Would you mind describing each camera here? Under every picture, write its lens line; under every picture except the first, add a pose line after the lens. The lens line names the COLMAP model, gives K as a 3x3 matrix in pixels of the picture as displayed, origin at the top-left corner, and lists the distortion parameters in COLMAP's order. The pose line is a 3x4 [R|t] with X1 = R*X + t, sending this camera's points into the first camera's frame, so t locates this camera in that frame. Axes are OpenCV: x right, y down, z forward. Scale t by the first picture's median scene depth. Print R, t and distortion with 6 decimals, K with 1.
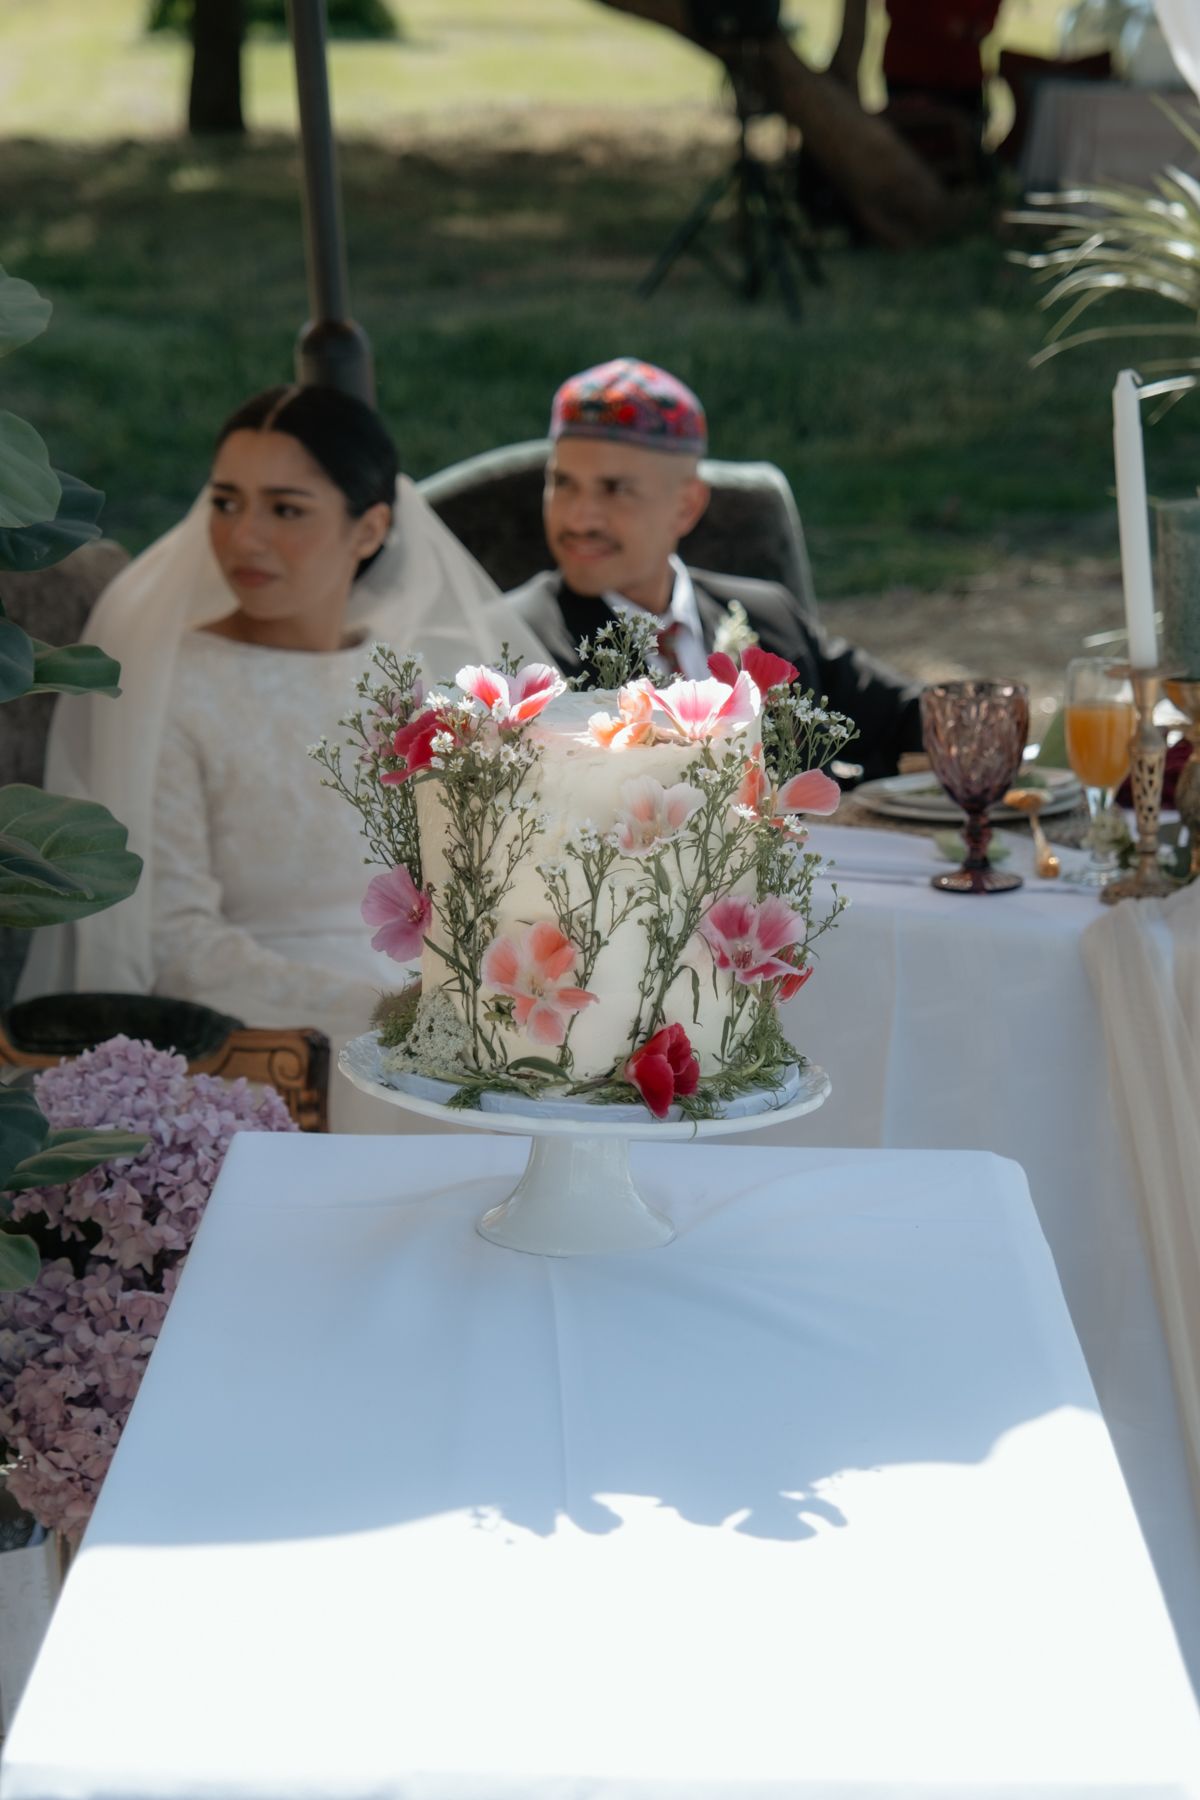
lens RADIAL K [[4464.7, 0, 607.2], [0, 4464.7, 863.6], [0, 0, 1]] dist [0.069596, 0.000000]
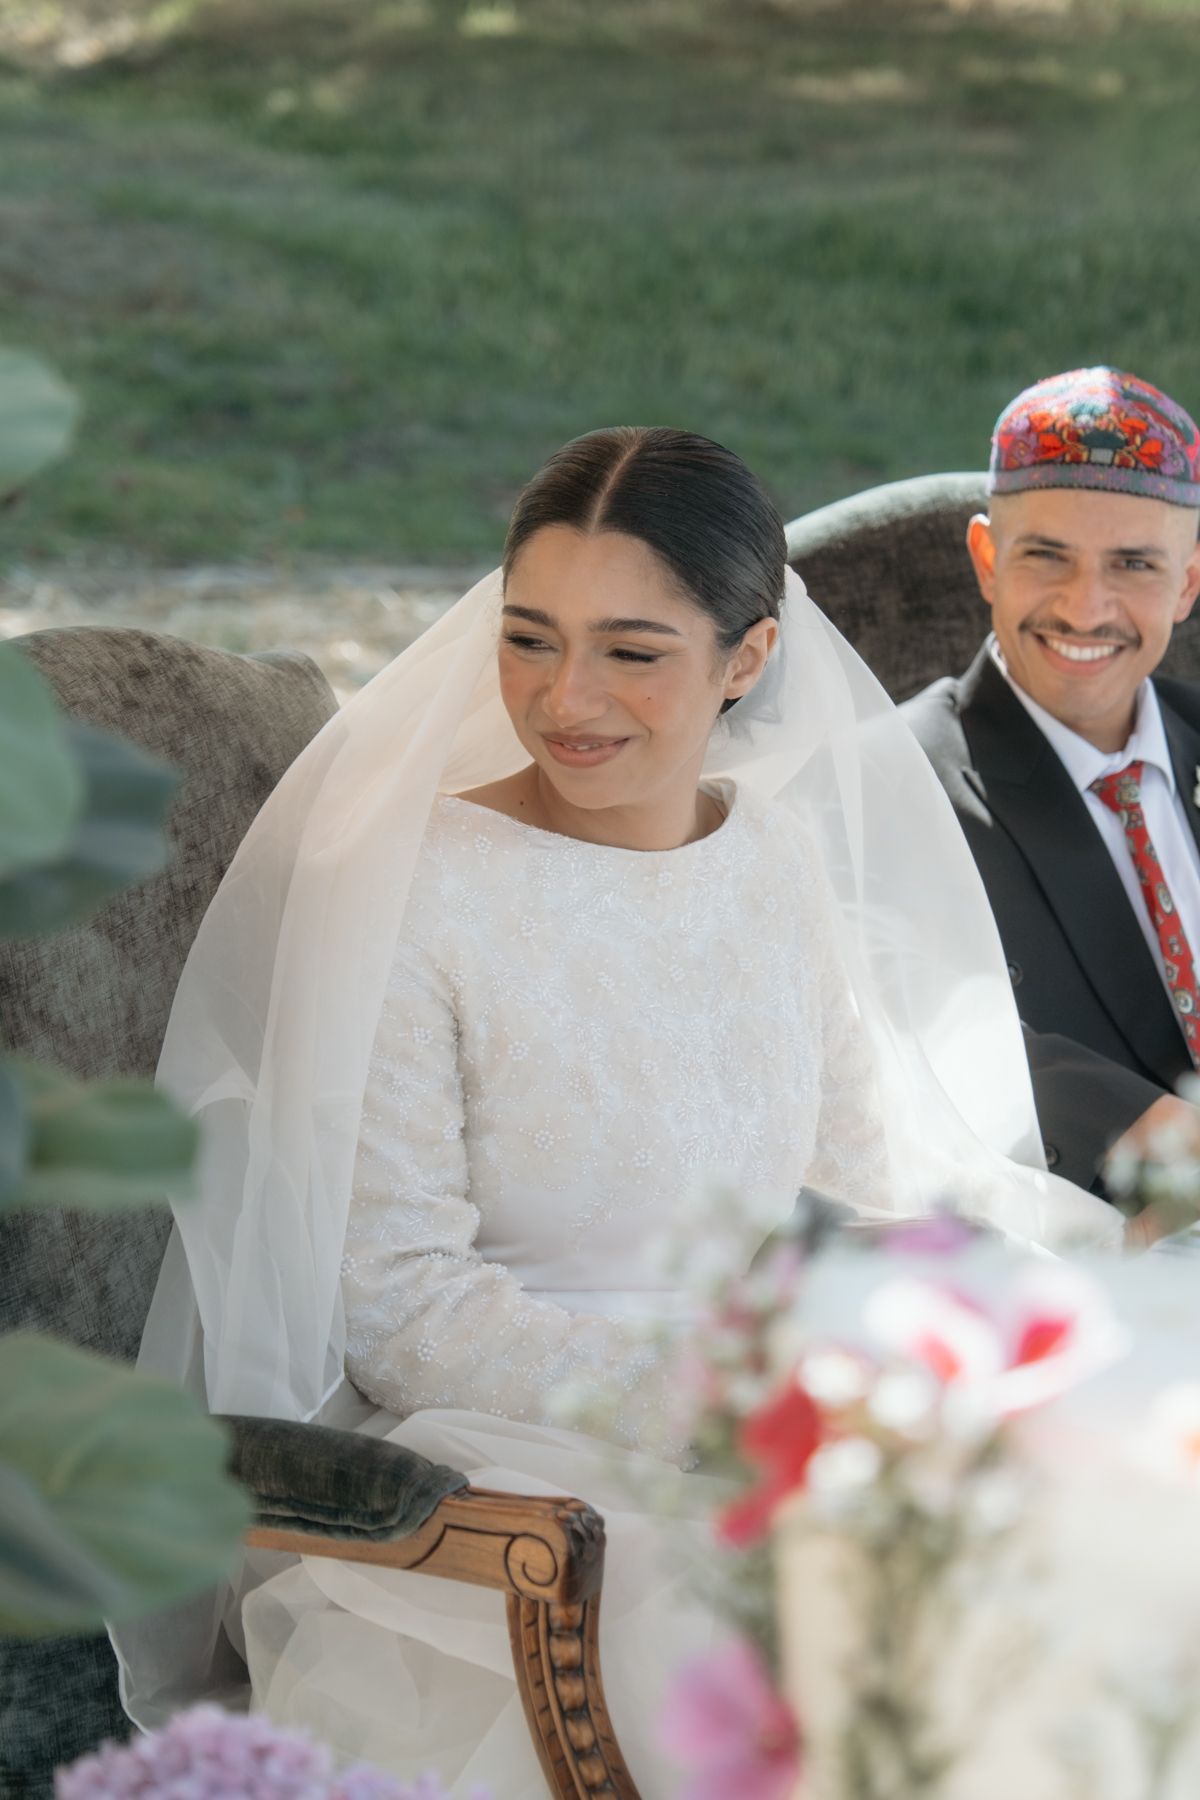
lens RADIAL K [[5101.8, 0, 600.5], [0, 5101.8, 957.3], [0, 0, 1]] dist [0.014248, 0.000000]
pose [[0.997242, 0.029262, -0.068203, -0.027056], [-0.027154, 0.999131, 0.031630, -0.093211], [0.069069, -0.029690, 0.997170, 0.468603]]
